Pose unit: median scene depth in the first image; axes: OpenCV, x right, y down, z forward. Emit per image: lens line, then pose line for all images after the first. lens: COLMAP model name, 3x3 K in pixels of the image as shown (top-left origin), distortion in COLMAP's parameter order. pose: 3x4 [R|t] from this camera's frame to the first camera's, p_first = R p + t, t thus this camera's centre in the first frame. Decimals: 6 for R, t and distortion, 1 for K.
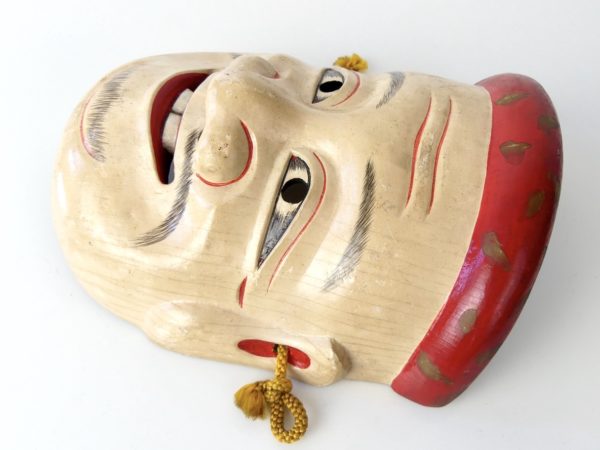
lens RADIAL K [[654.5, 0, 305.0], [0, 654.5, 224.1], [0, 0, 1]] dist [0.001624, 0.000000]
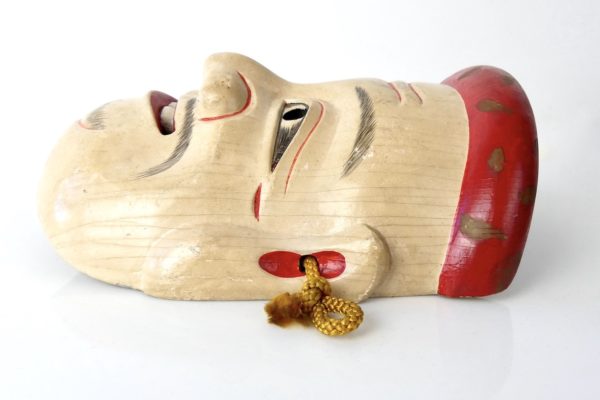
lens RADIAL K [[545.4, 0, 294.6], [0, 545.4, 200.3], [0, 0, 1]] dist [-0.014201, 0.003372]
pose [[0.978213, -0.075211, 0.193499, -0.197301], [0.181406, 0.762897, -0.620548, 0.601730], [-0.100948, 0.642130, 0.759920, 0.412990]]
